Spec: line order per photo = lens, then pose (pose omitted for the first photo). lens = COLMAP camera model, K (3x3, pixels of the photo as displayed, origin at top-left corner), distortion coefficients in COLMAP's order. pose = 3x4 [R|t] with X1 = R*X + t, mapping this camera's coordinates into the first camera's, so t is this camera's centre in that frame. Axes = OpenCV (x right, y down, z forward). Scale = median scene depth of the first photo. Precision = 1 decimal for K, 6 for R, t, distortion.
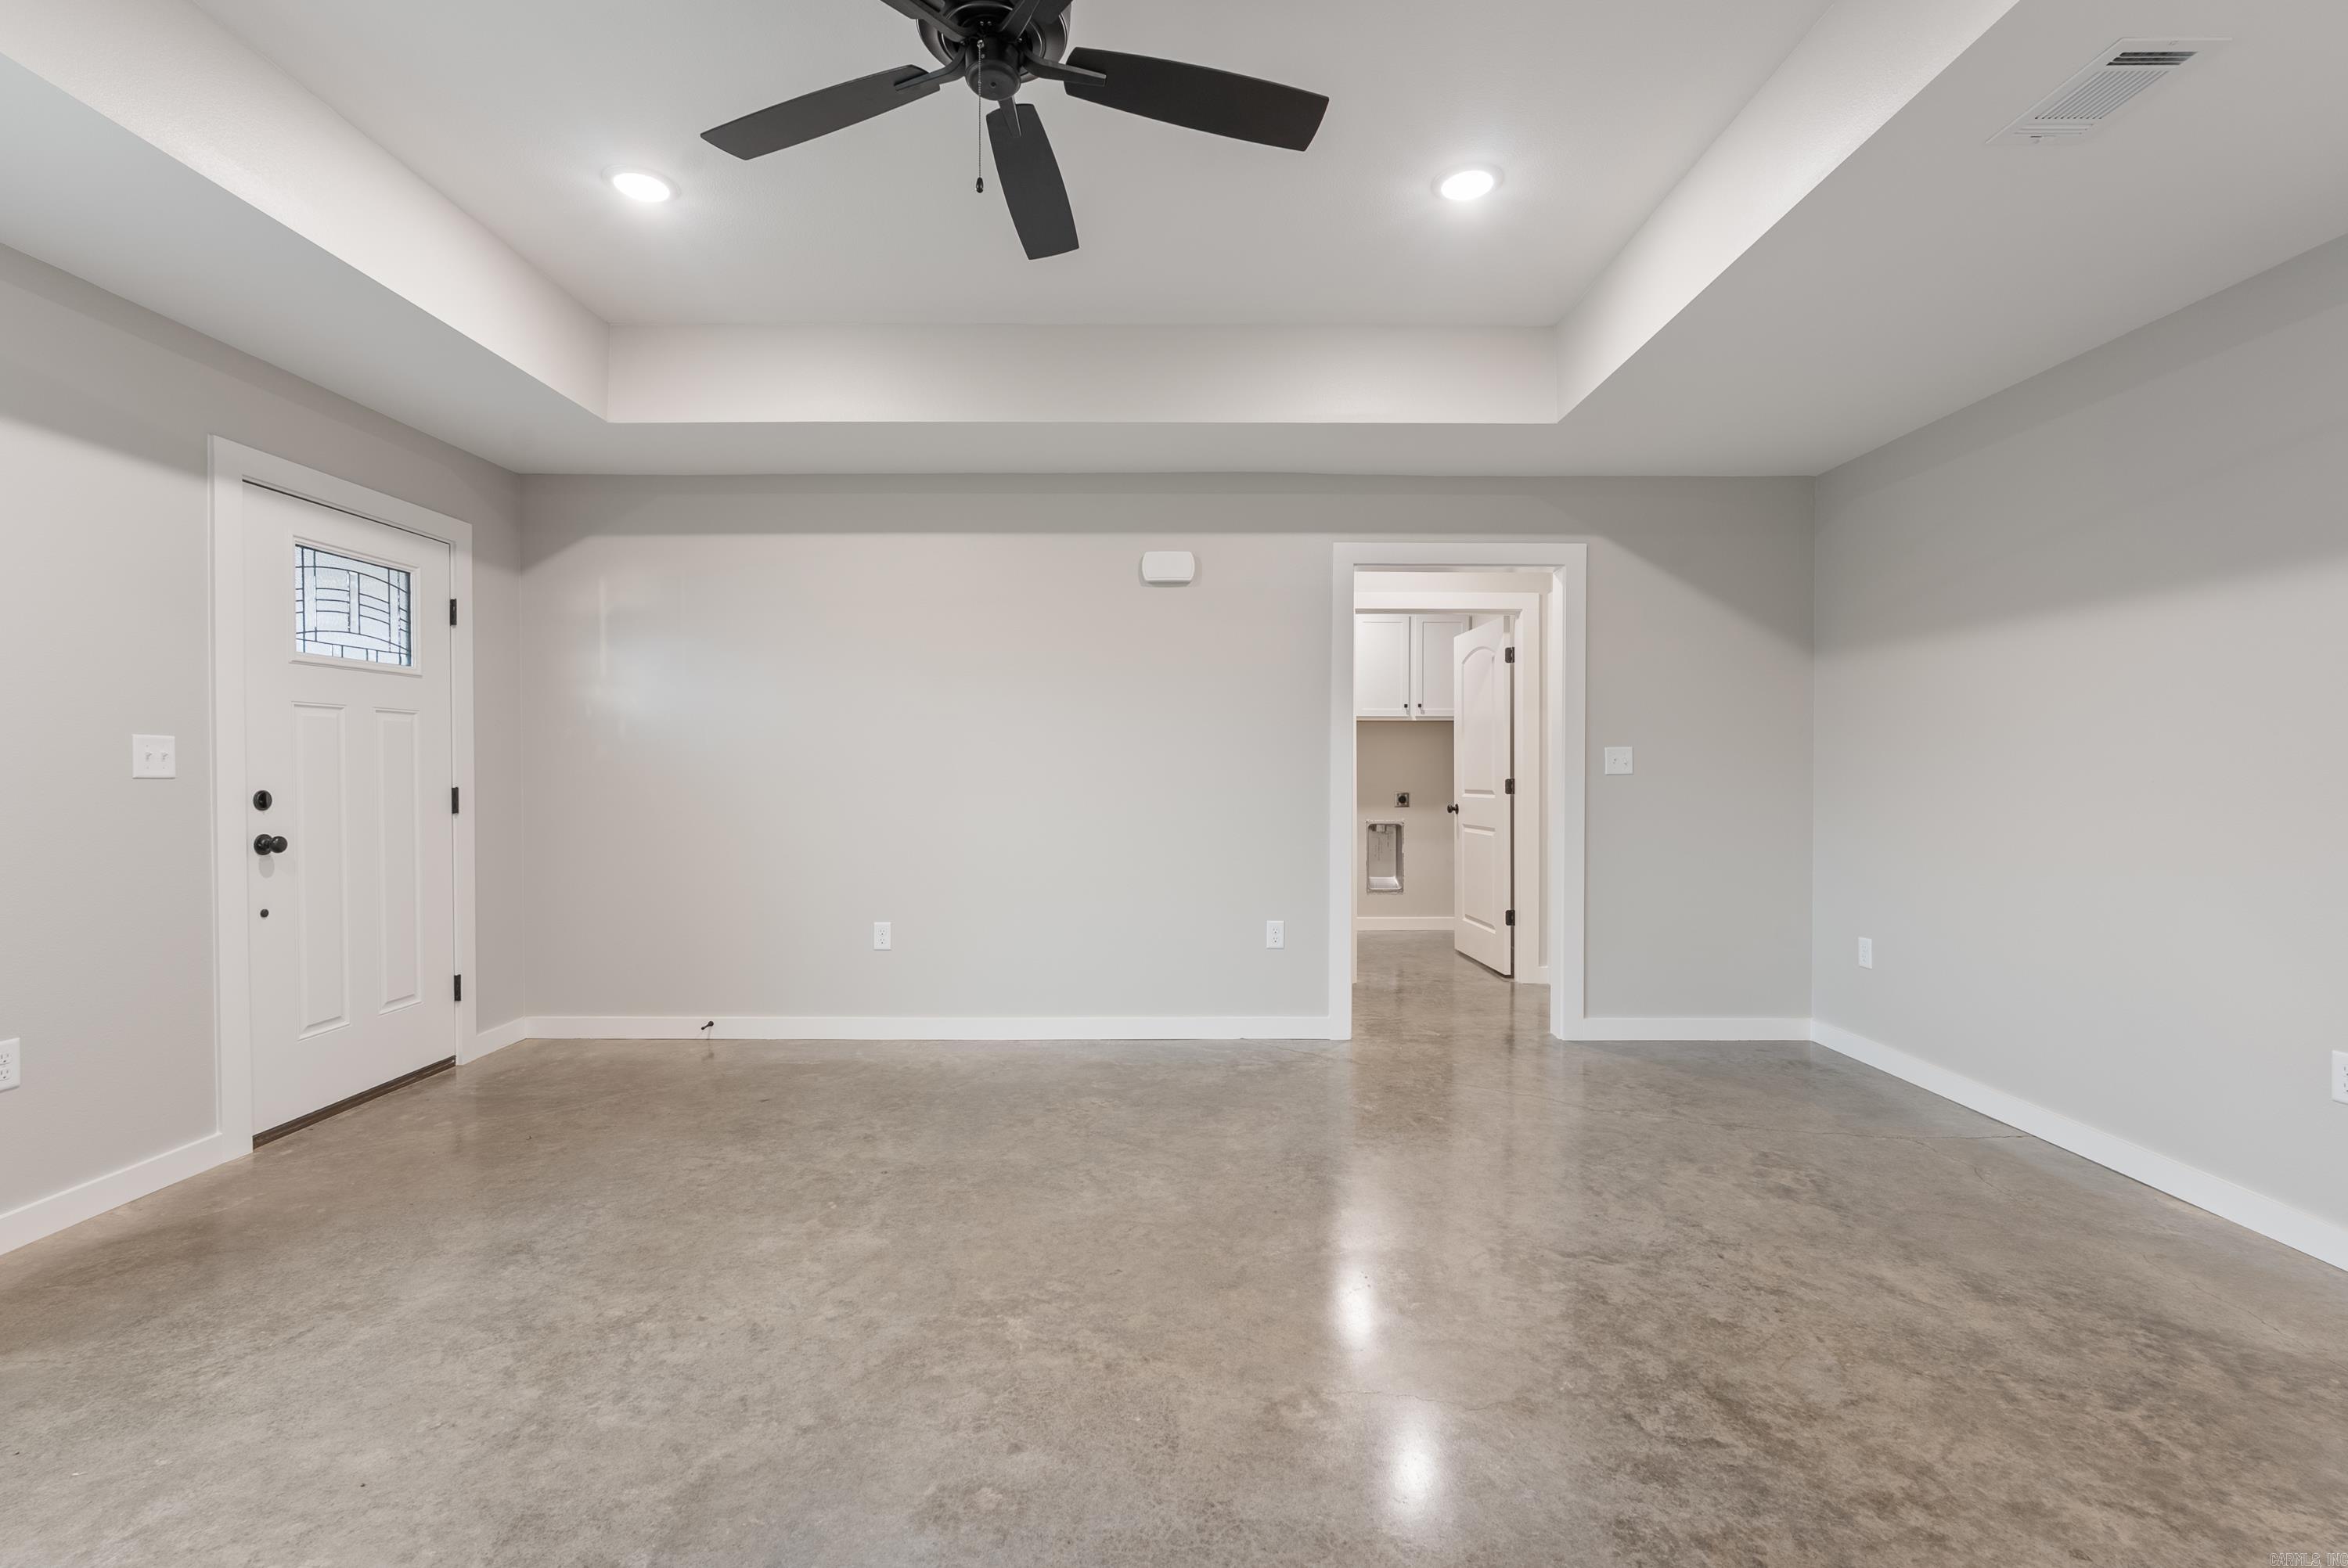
lens RADIAL K [[1038.2, 0, 1187.9], [0, 1038.2, 778.5], [0, 0, 1]] dist [-0.007513, 0.001214]
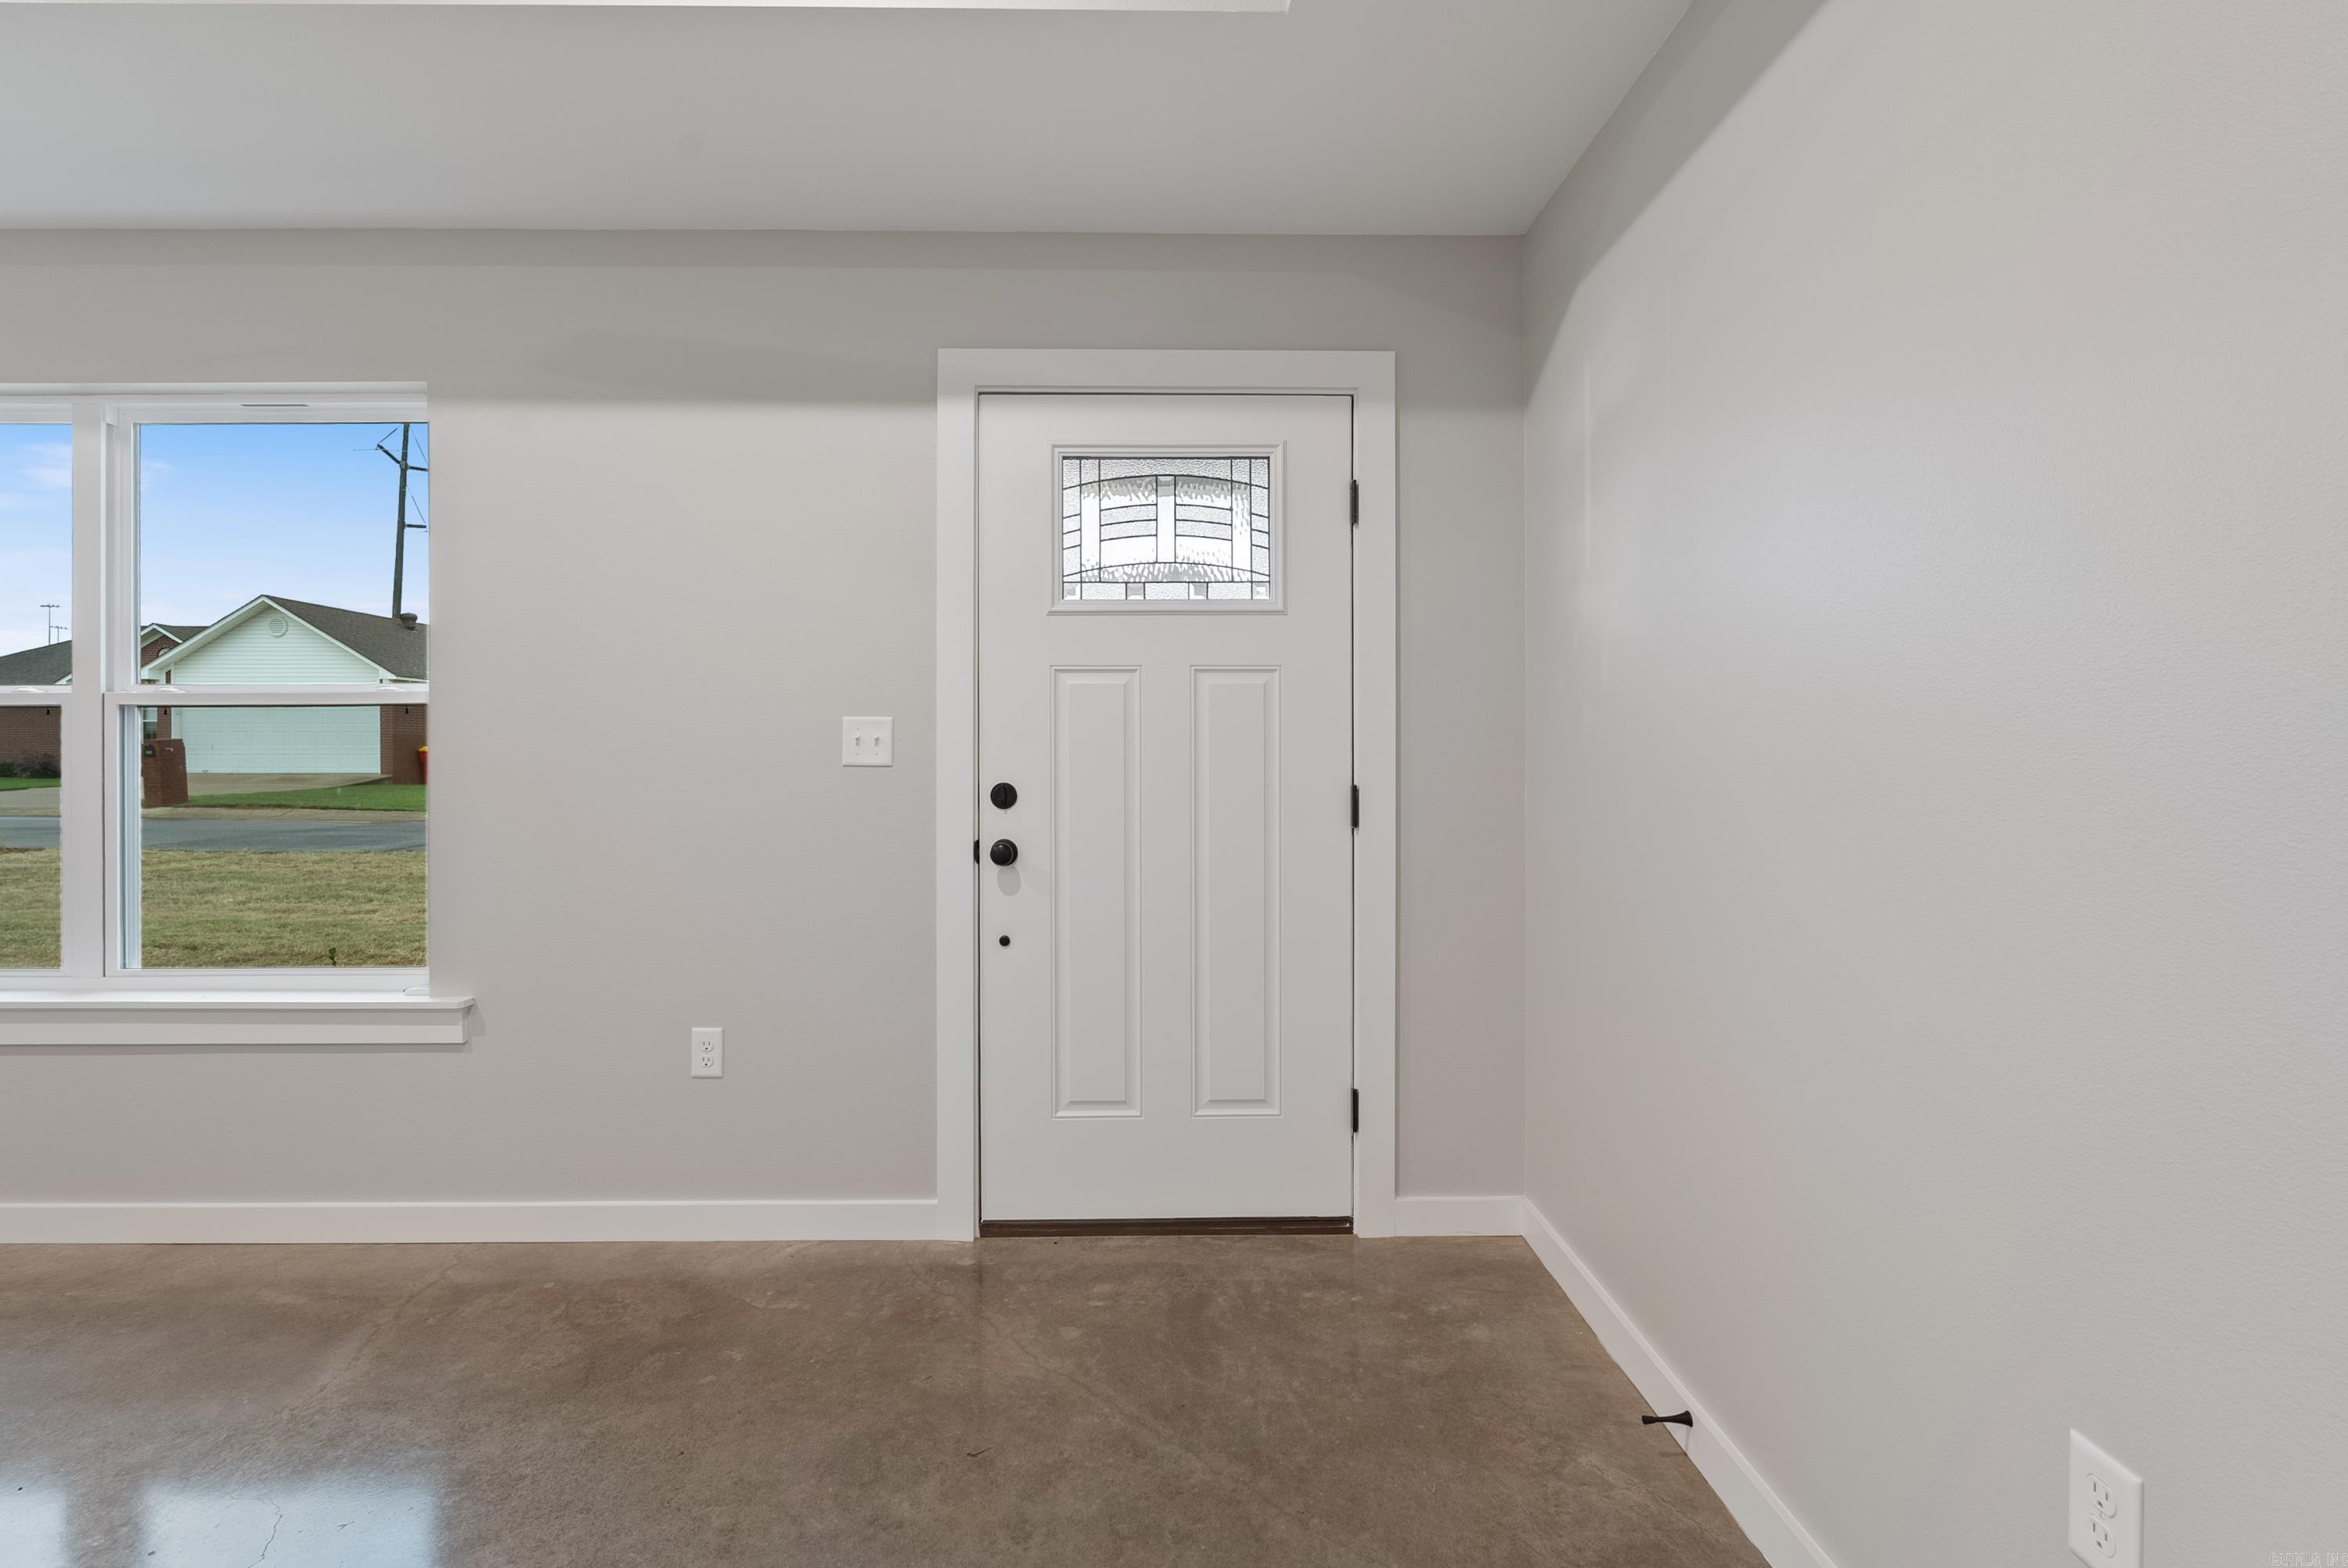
lens RADIAL K [[1038.2, 0, 1179.9], [0, 1038.2, 763.0], [0, 0, 1]] dist [-0.007513, 0.001214]
pose [[0.008795, 0.006230, -0.999942, -0.111336], [-0.010344, 0.999928, 0.006139, -0.009789], [0.999908, 0.010289, 0.008859, 1.115144]]
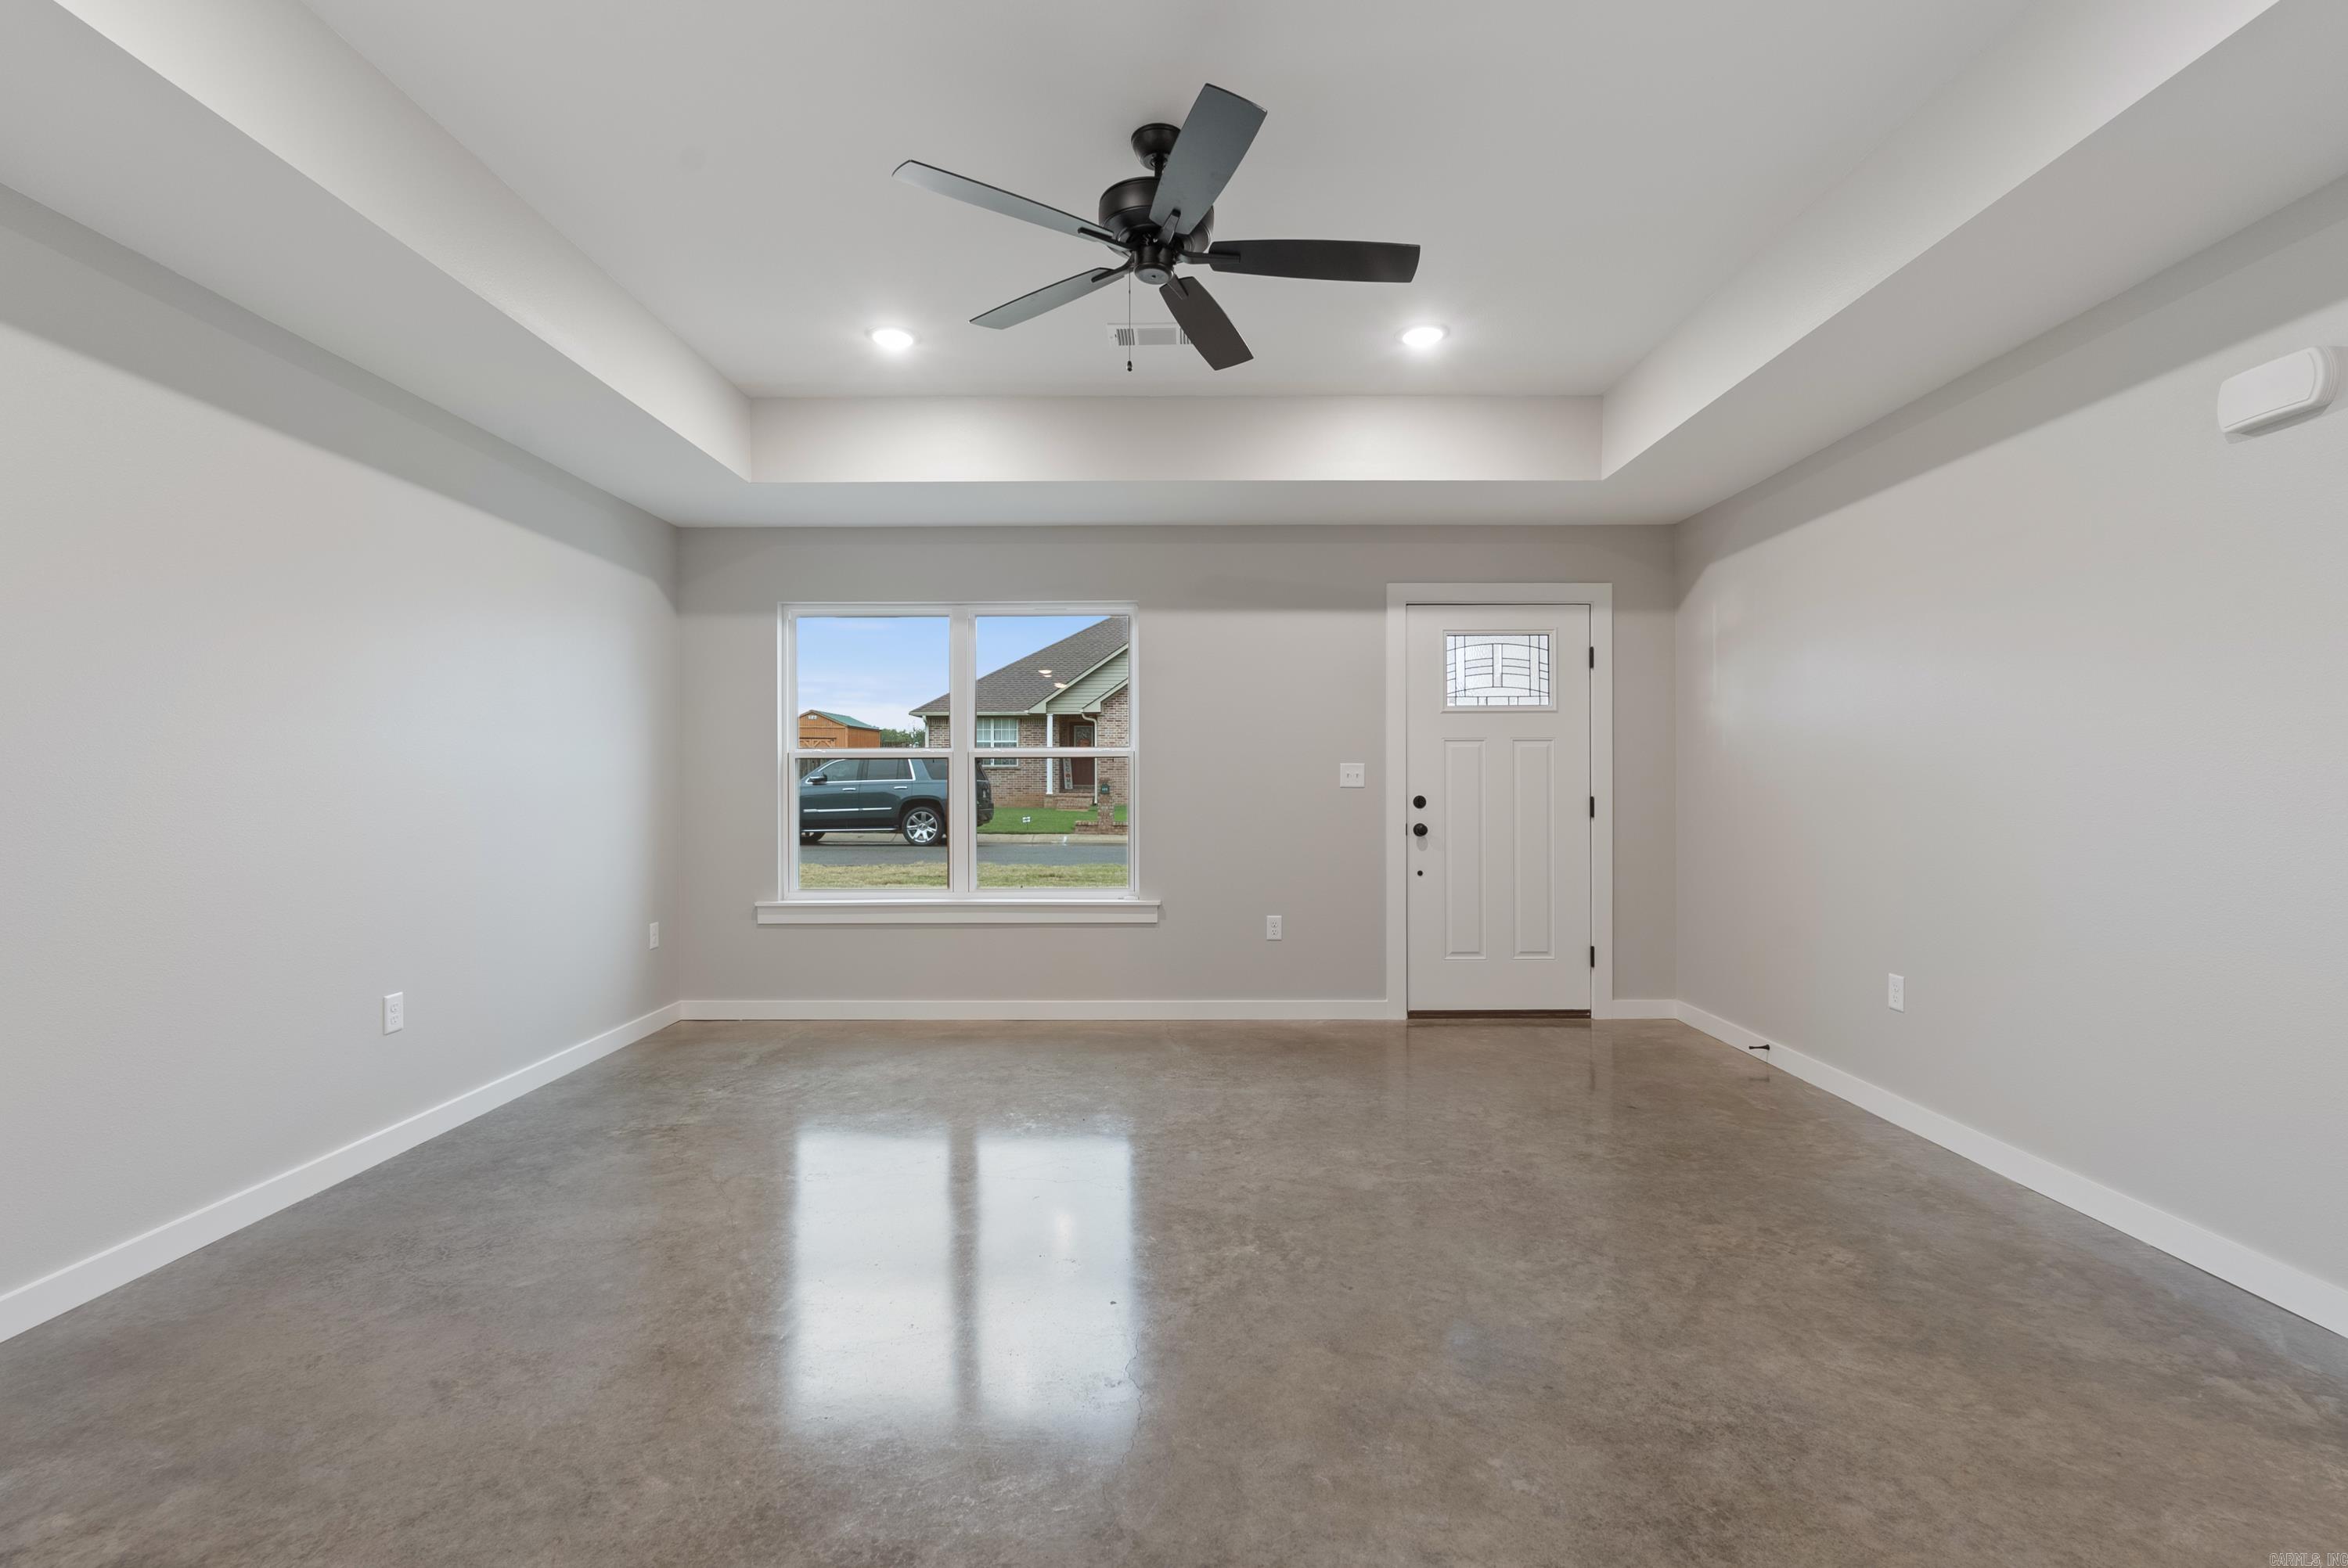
lens RADIAL K [[1038.2, 0, 1167.9], [0, 1038.2, 789.1], [0, 0, 1]] dist [-0.007513, 0.001214]
pose [[-0.018479, 0.006708, -0.999807, 0.702164], [-0.007369, 0.999949, 0.006846, -0.006844], [0.999802, 0.007494, -0.018429, 0.636209]]
